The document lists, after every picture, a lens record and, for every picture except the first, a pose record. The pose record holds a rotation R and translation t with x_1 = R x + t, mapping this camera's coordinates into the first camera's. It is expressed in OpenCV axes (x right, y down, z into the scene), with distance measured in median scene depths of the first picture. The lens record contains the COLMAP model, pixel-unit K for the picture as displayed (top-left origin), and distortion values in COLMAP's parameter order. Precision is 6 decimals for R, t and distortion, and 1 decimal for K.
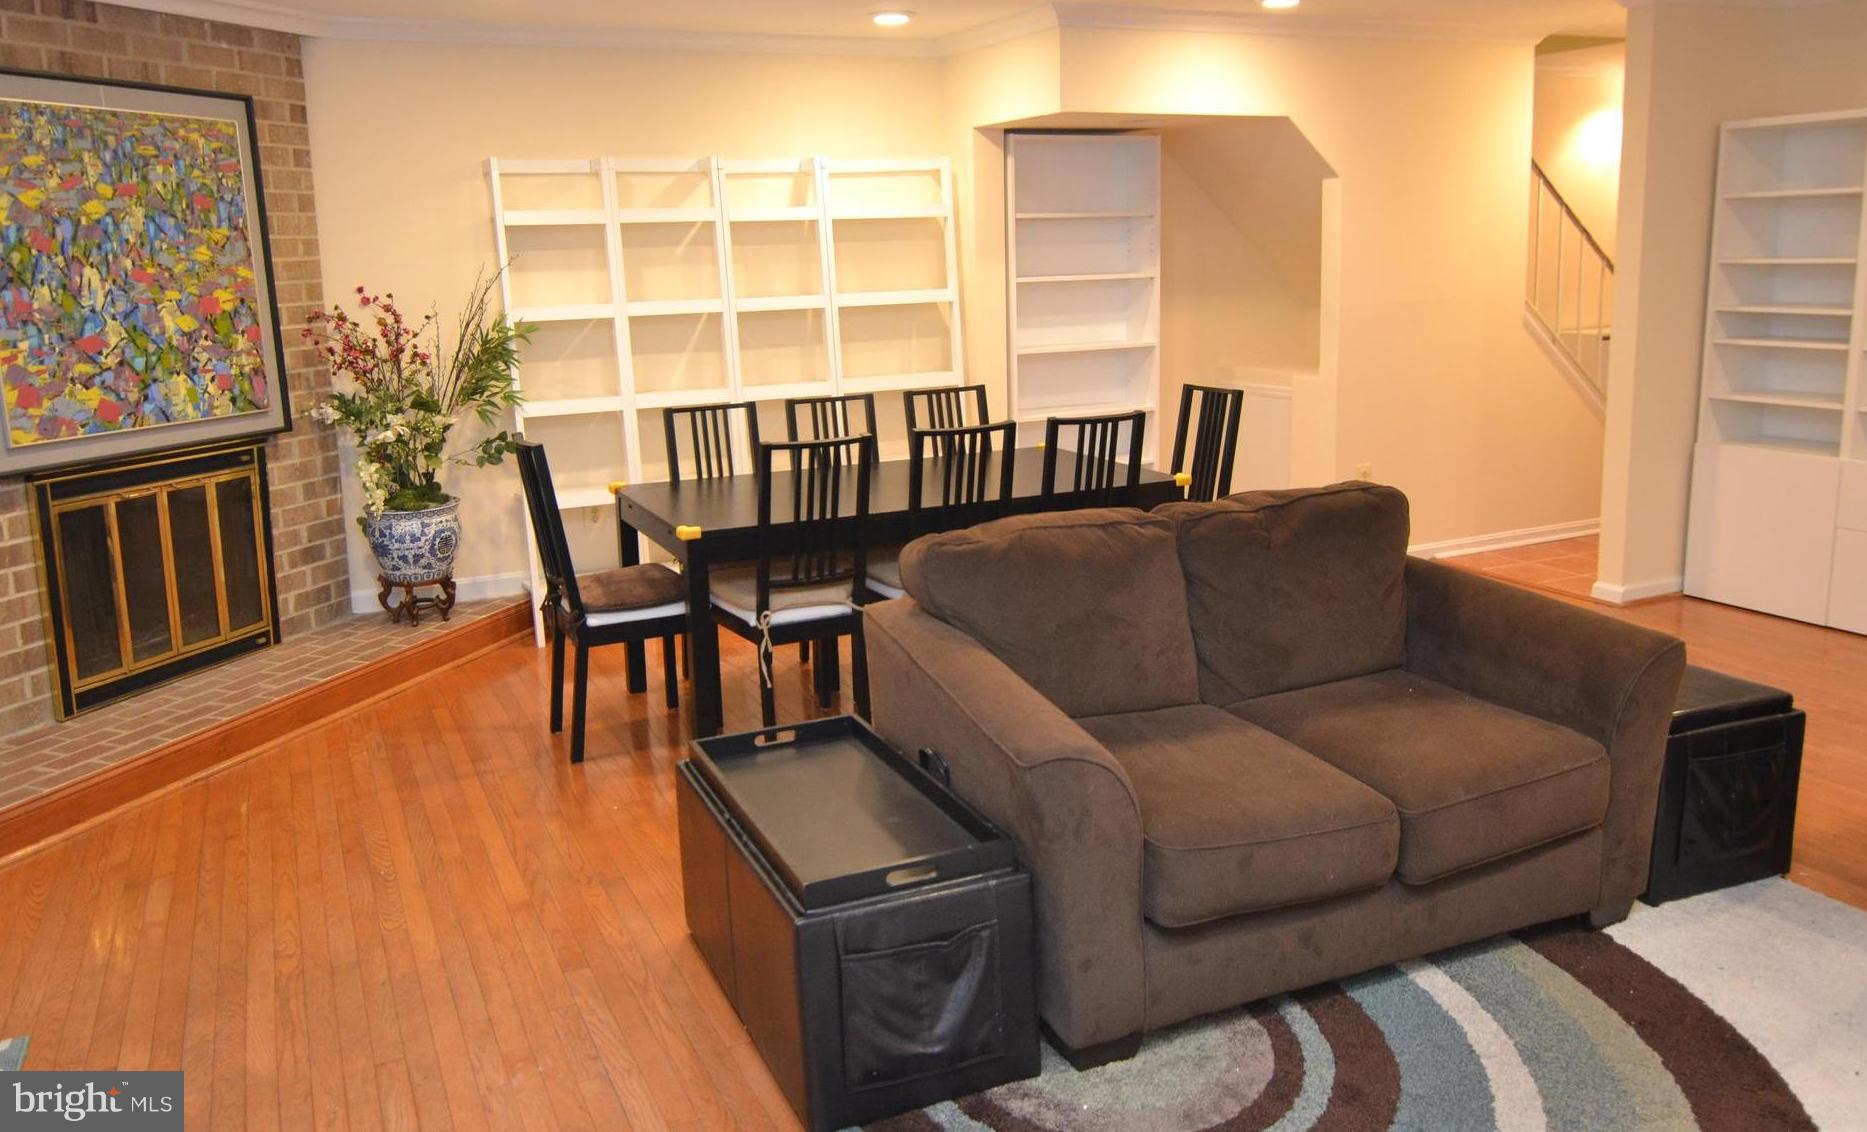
lens RADIAL K [[1467.4, 0, 932.1], [0, 1467.4, 558.2], [0, 0, 1]] dist [-0.010901, -0.002745]
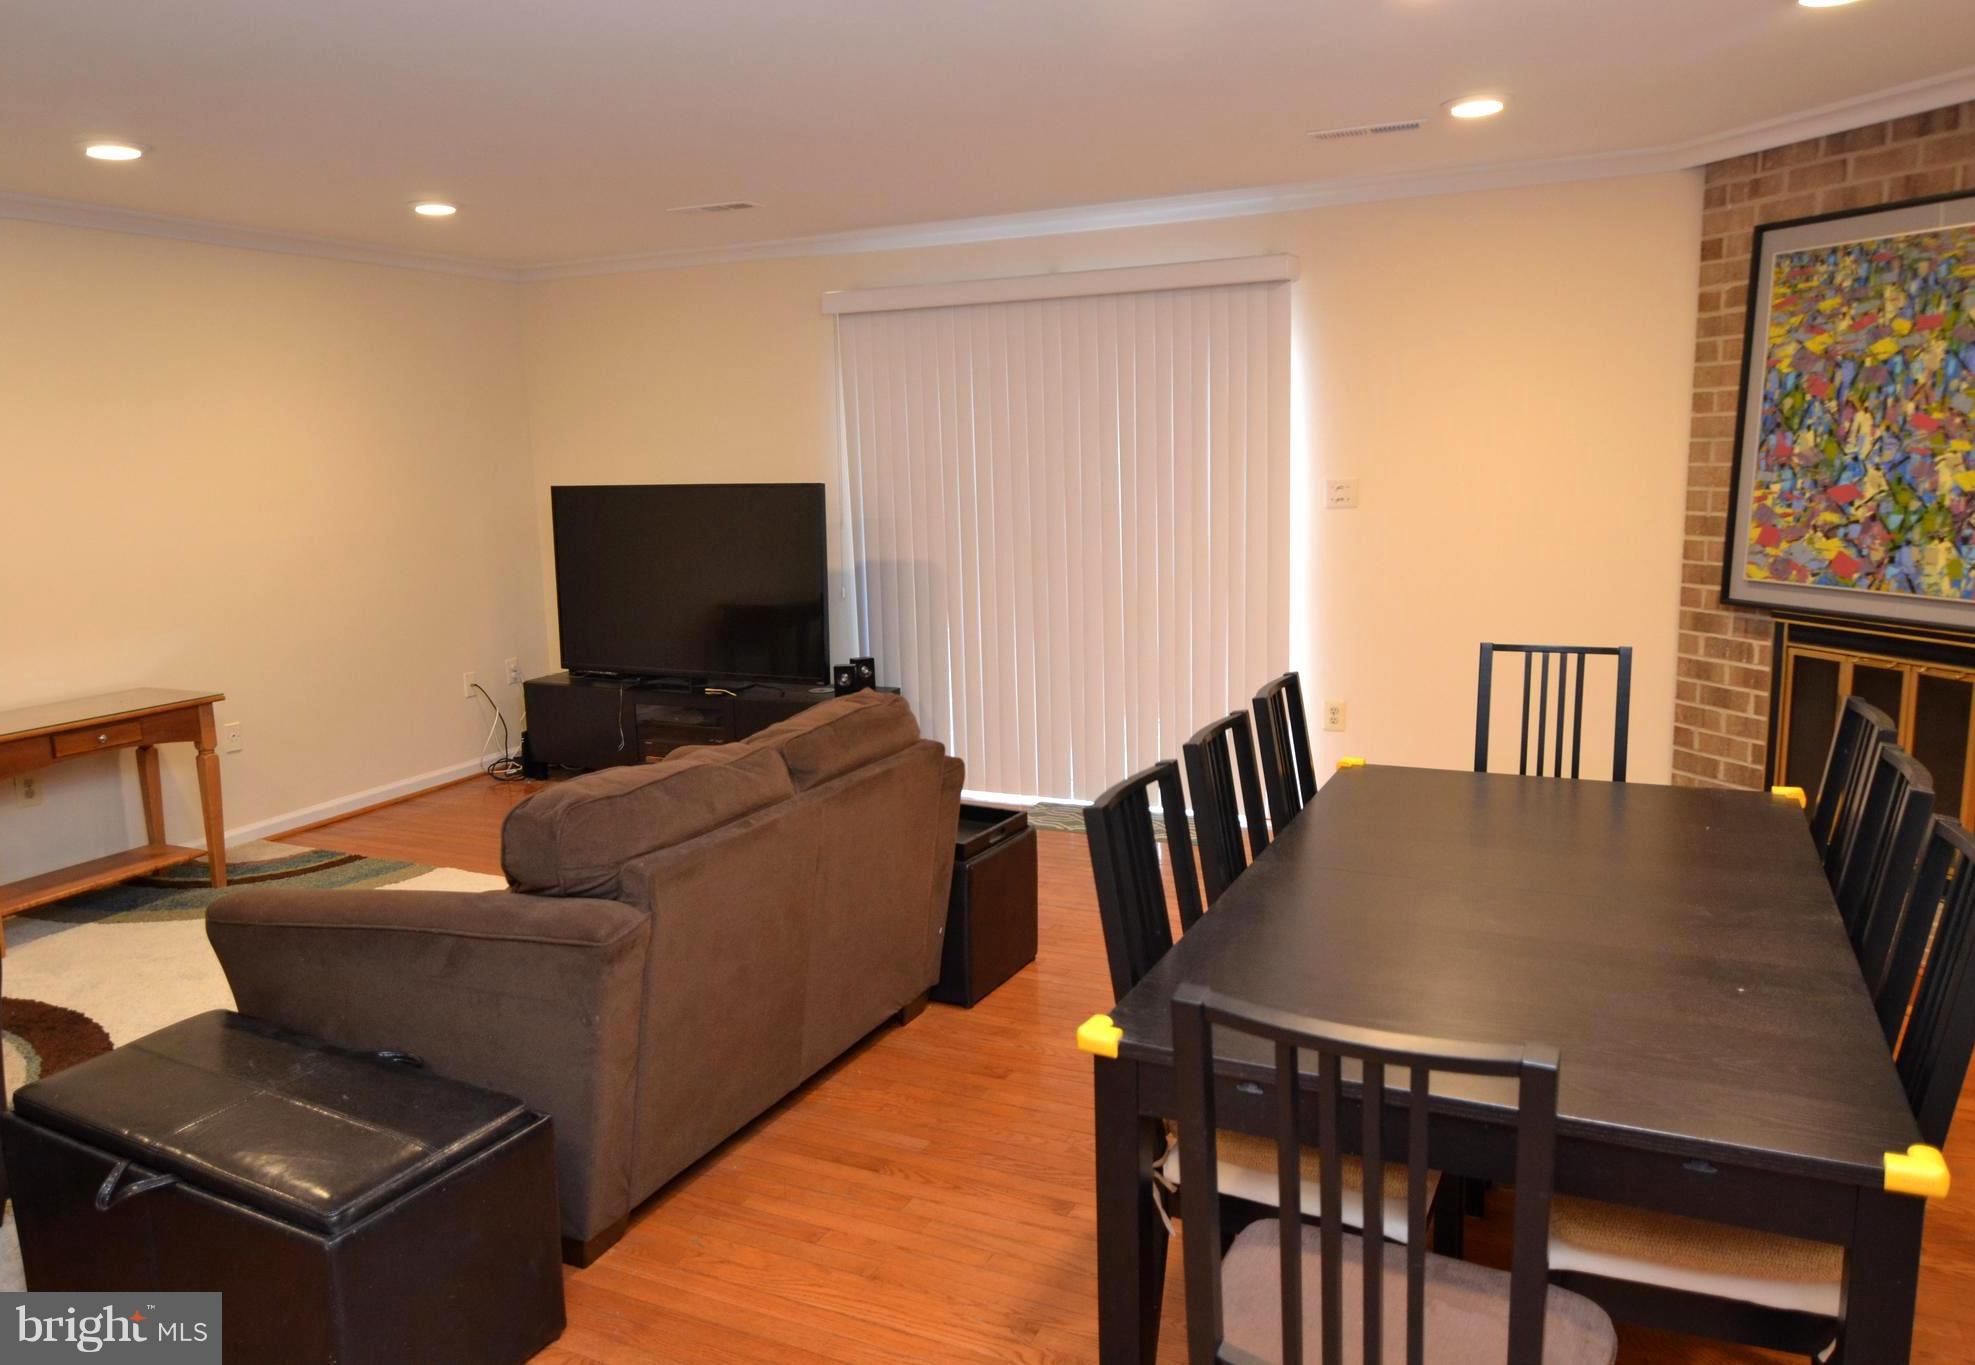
lens RADIAL K [[1439.2, 0, 986.2], [0, 1439.2, 687.5], [0, 0, 1]] dist [-0.010175, -0.008471]
pose [[-0.767862, 0.156196, -0.621282, 0.448503], [-0.082603, 0.937583, 0.337808, -0.296866], [0.635268, 0.310709, -0.707032, 1.345751]]
